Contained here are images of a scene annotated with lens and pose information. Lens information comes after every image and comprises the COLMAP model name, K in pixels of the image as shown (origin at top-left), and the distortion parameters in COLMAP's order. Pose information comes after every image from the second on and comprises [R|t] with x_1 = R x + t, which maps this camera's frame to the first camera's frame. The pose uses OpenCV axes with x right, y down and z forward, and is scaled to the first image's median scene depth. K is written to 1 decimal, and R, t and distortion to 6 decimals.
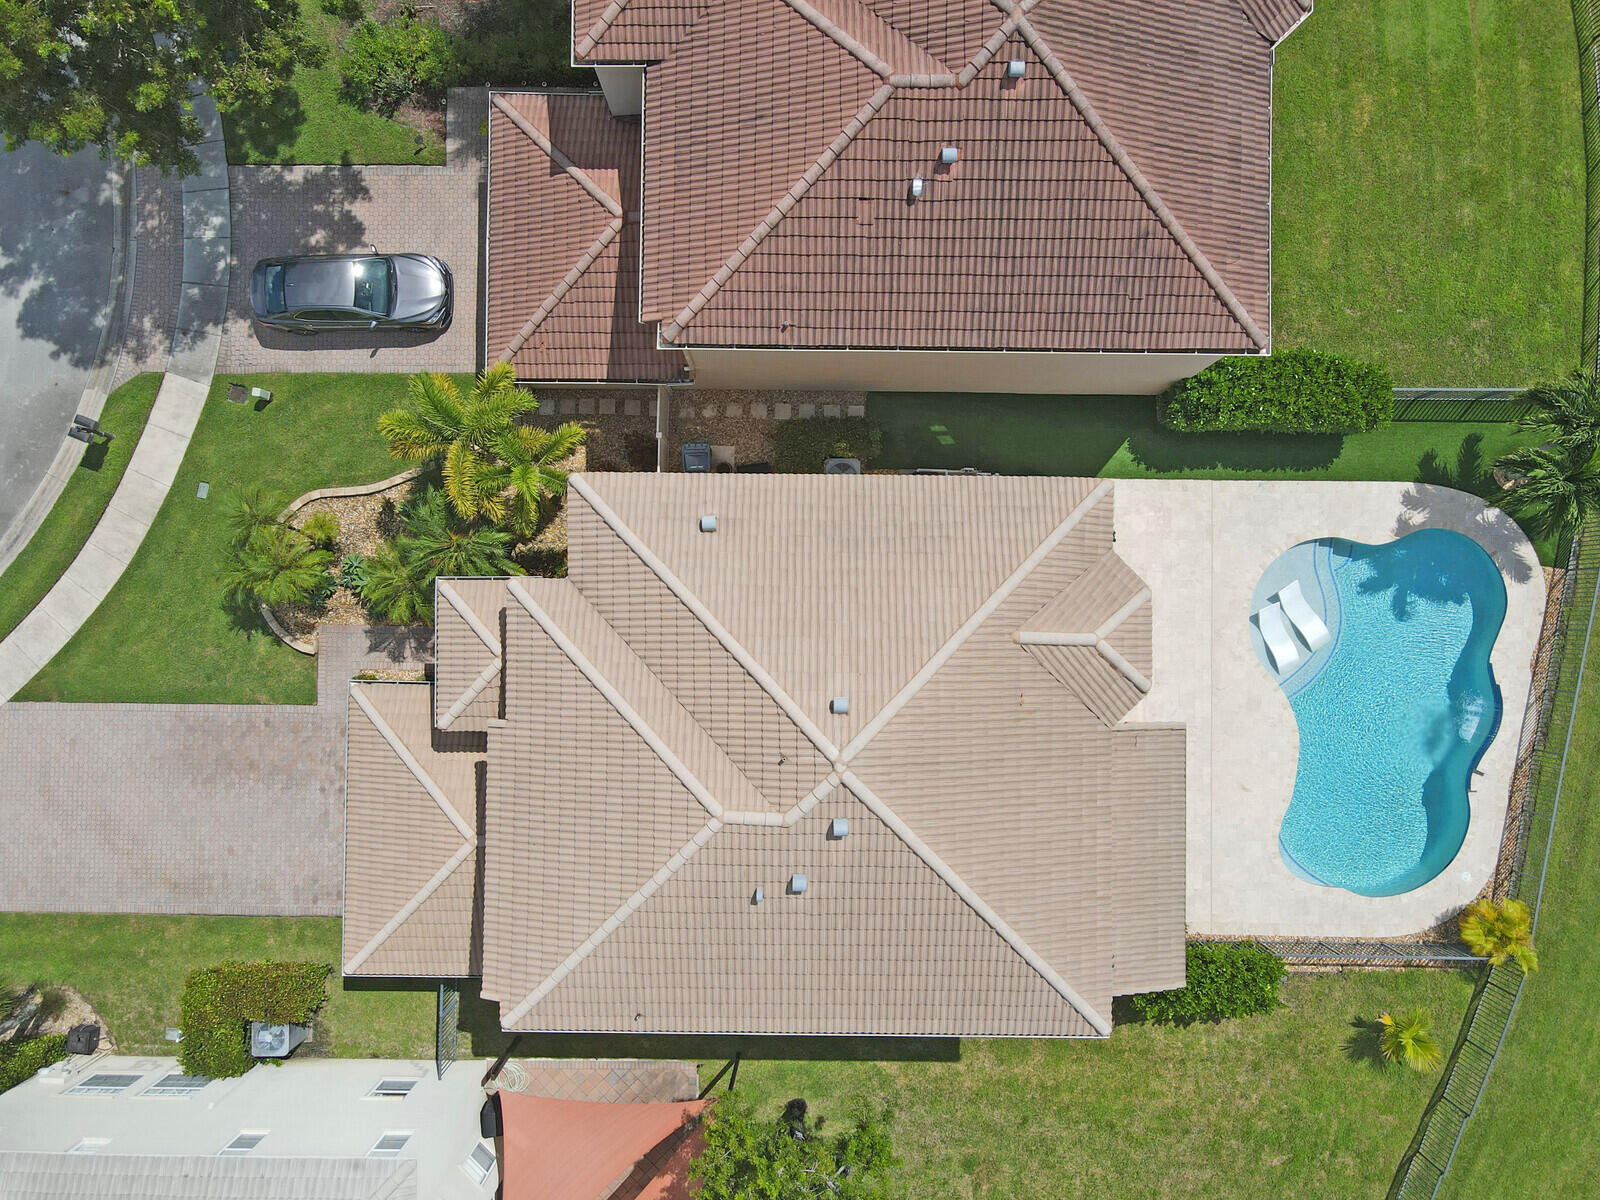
lens RADIAL K [[1186.4, 0, 801.8], [0, 1186.4, 591.9], [0, 0, 1]] dist [0.000688, 0.023004]
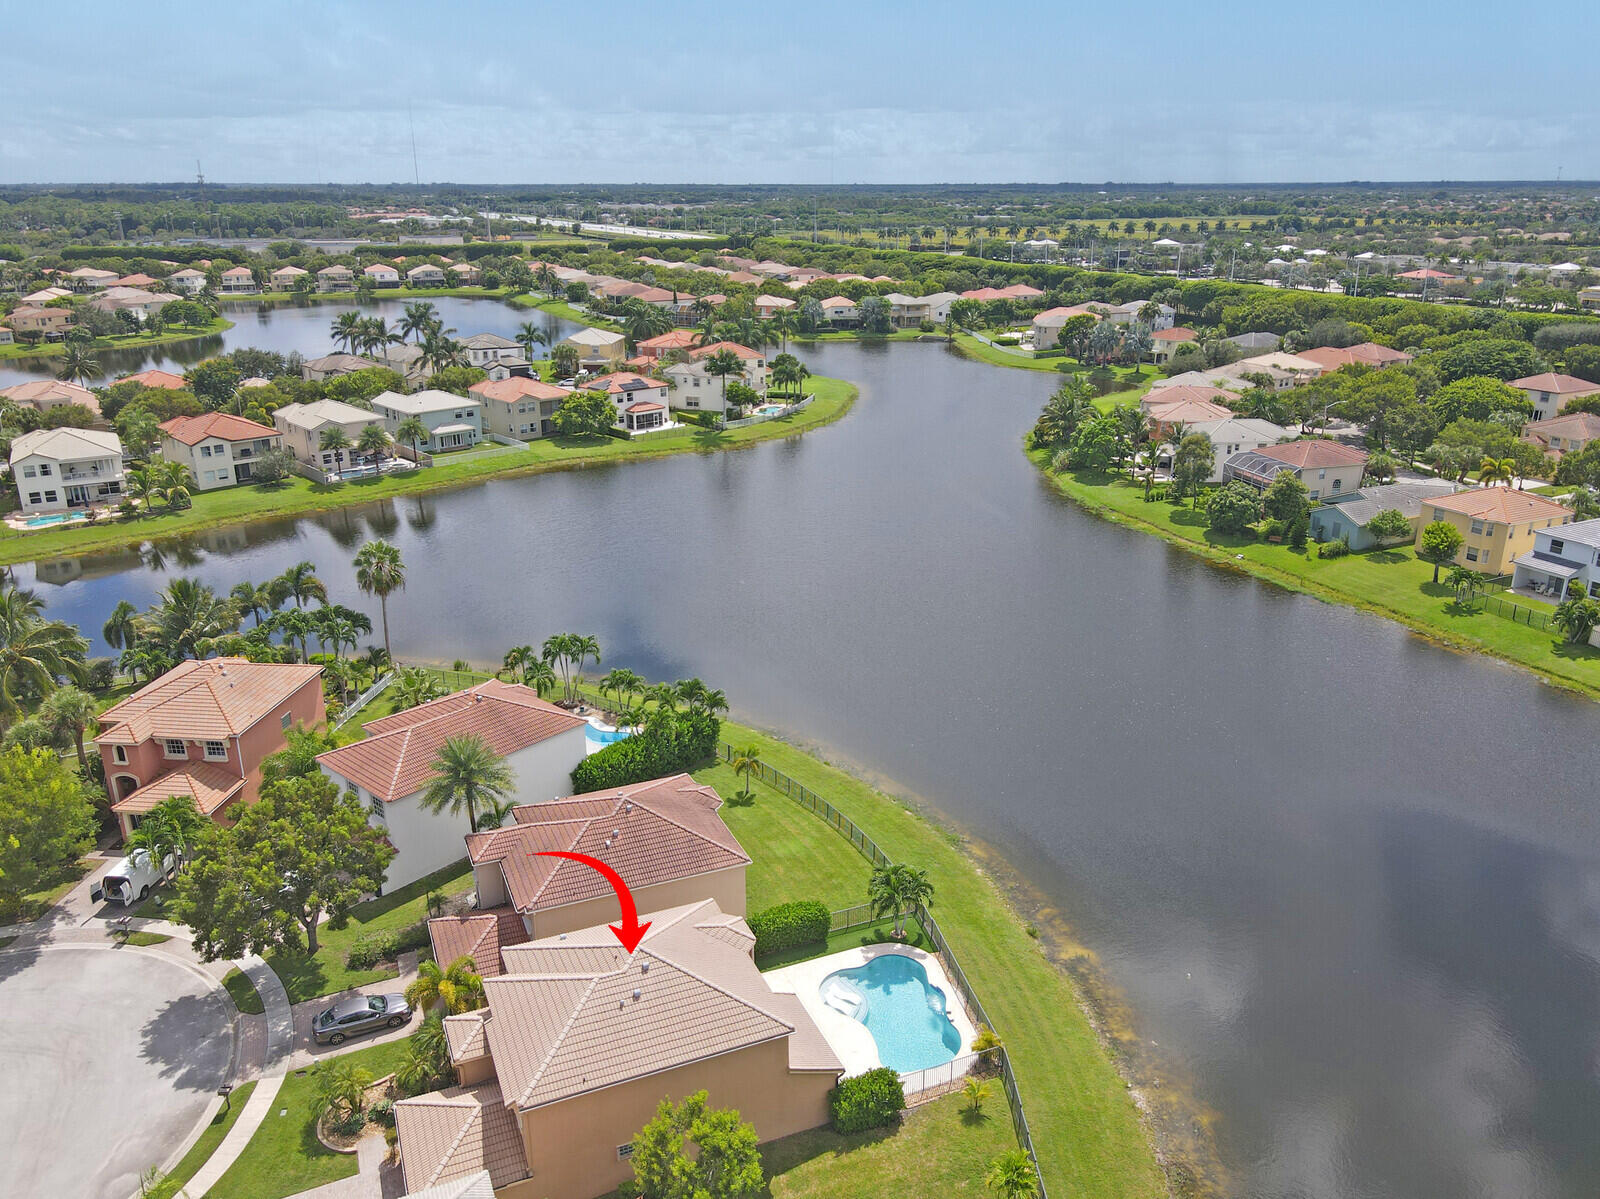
lens RADIAL K [[1186.4, 0, 810.0], [0, 1186.4, 604.3], [0, 0, 1]] dist [0.000688, 0.023004]
pose [[0.911527, -0.134805, 0.388517, -0.369869], [0.410970, 0.332805, -0.848731, 1.569024], [-0.014887, 0.933311, 0.358761, -0.423605]]
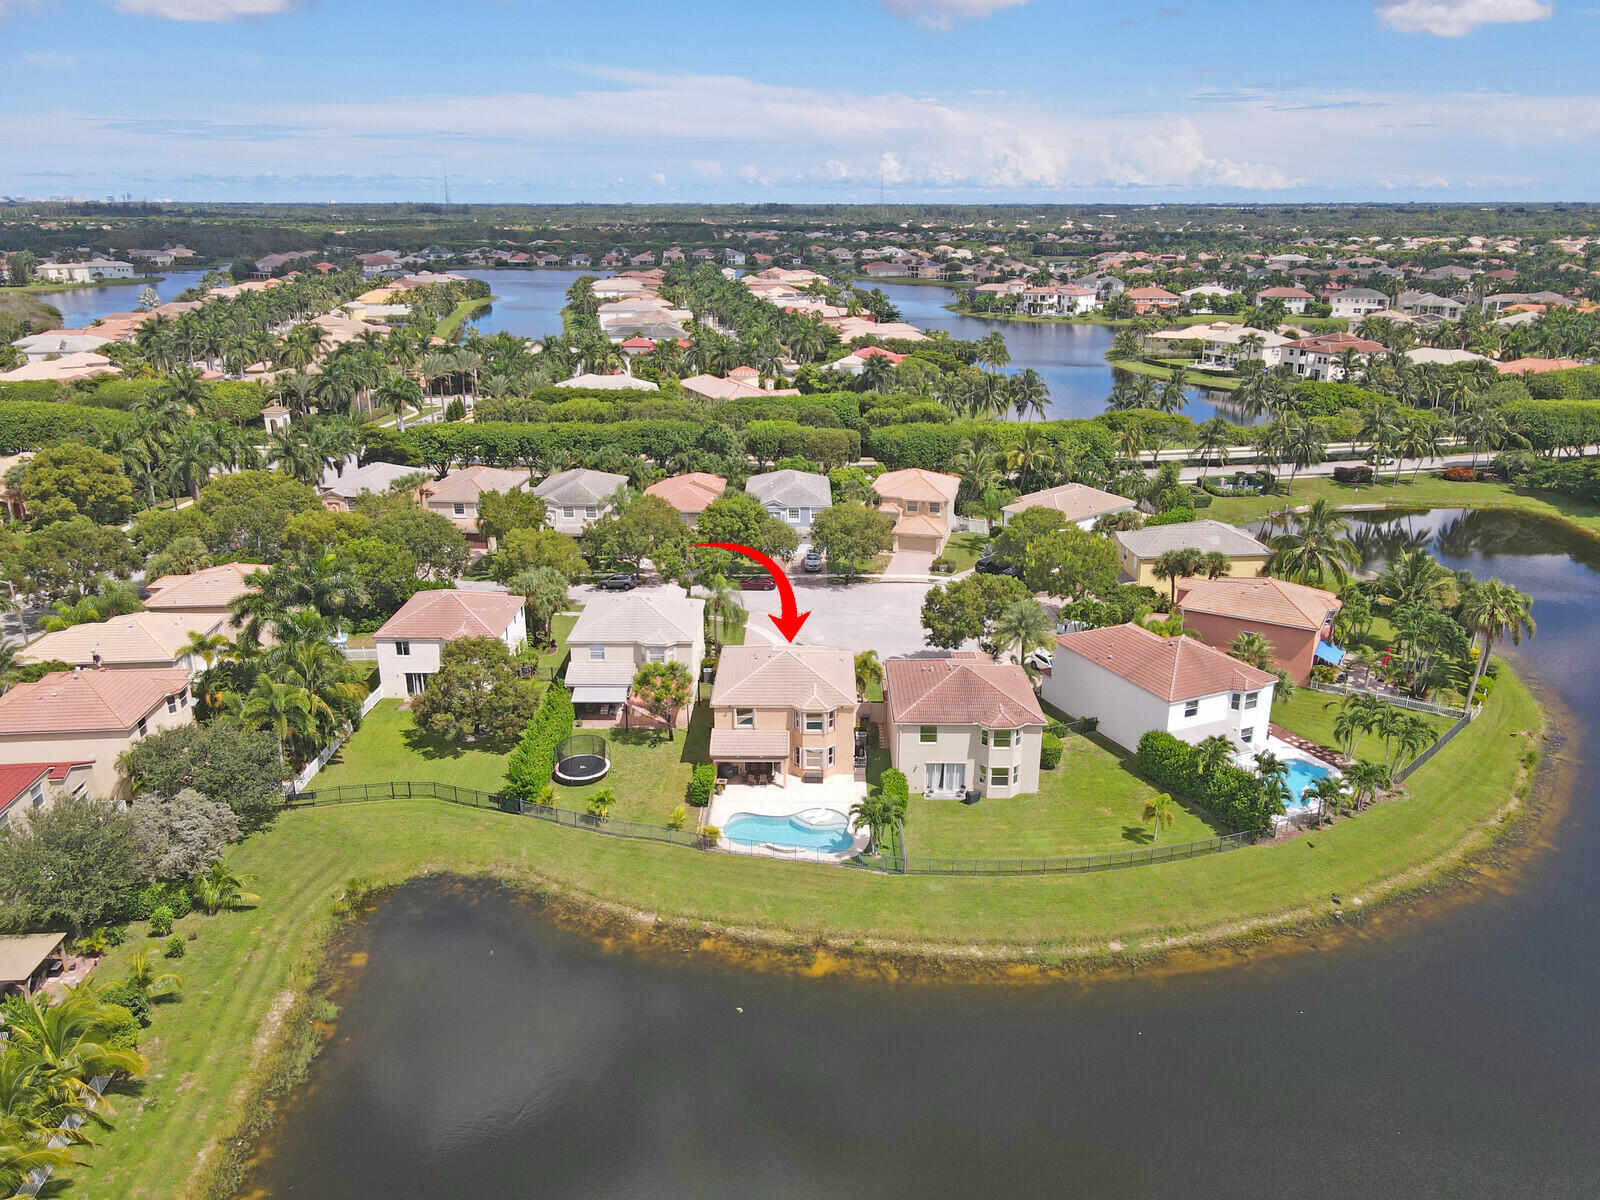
lens RADIAL K [[1186.4, 0, 814.7], [0, 1186.4, 606.2], [0, 0, 1]] dist [0.000688, 0.023004]
pose [[0.007965, 0.328483, -0.944476, 2.944905], [-0.999606, 0.028049, 0.001325, 0.018344], [0.026927, 0.944093, 0.328577, -0.424466]]
